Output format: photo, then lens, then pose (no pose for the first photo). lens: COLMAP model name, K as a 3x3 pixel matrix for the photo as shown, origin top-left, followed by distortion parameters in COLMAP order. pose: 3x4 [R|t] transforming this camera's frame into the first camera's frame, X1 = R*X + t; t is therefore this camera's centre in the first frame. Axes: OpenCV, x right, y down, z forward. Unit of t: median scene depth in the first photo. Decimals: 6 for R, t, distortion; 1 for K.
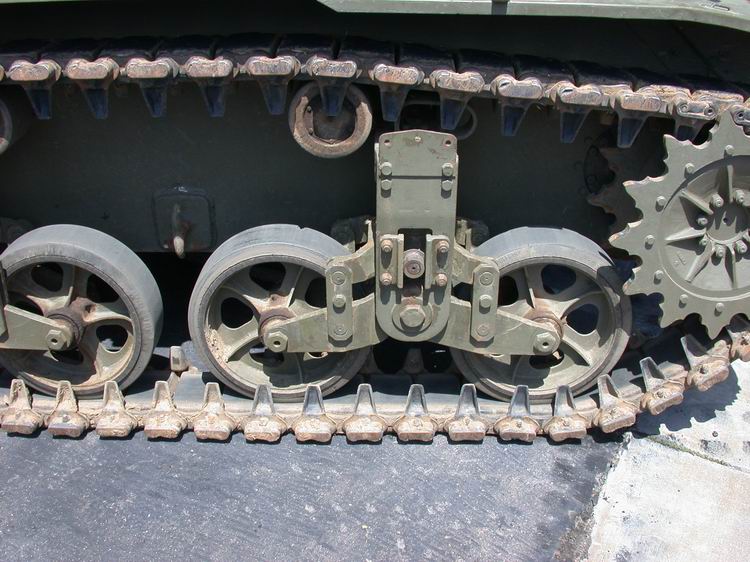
lens RADIAL K [[870.5, 0, 375.0], [0, 870.5, 281.0], [0, 0, 1]] dist [-0.183722, 0.051982]
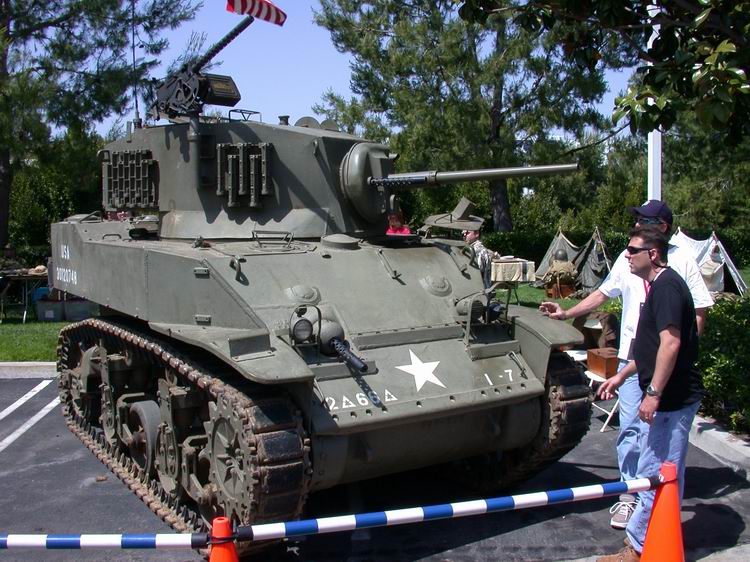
lens RADIAL K [[870.5, 0, 375.0], [0, 870.5, 281.0], [0, 0, 1]] dist [-0.183722, 0.051982]
pose [[0.548464, 0.067737, -0.833426, 2.206197], [-0.376835, 0.909782, -0.174046, -0.211816], [0.746447, 0.409522, 0.524509, 0.048922]]
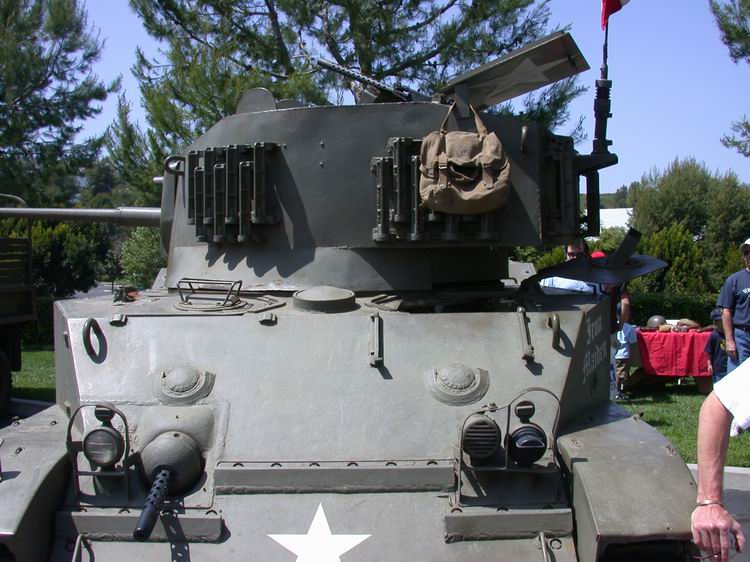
lens RADIAL K [[870.5, 0, 375.0], [0, 870.5, 281.0], [0, 0, 1]] dist [-0.183722, 0.051982]
pose [[0.005854, 0.015992, -0.999855, 1.571762], [-0.449371, 0.893269, 0.011656, -0.786862], [0.893326, 0.449238, 0.012415, 1.266296]]
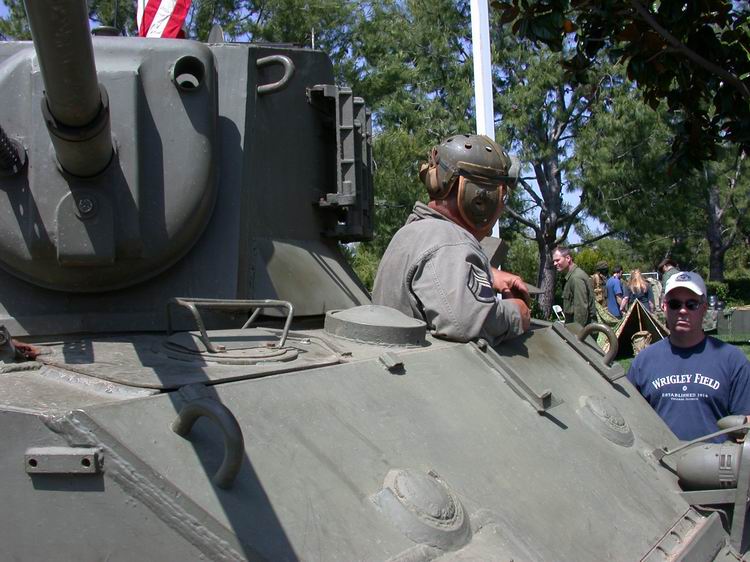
lens RADIAL K [[870.5, 0, 375.0], [0, 870.5, 281.0], [0, 0, 1]] dist [-0.183722, 0.051982]
pose [[0.836228, -0.037627, -0.547090, 0.581825], [-0.214405, 0.895798, -0.389328, -0.389517], [0.504731, 0.442866, 0.741024, 0.521402]]
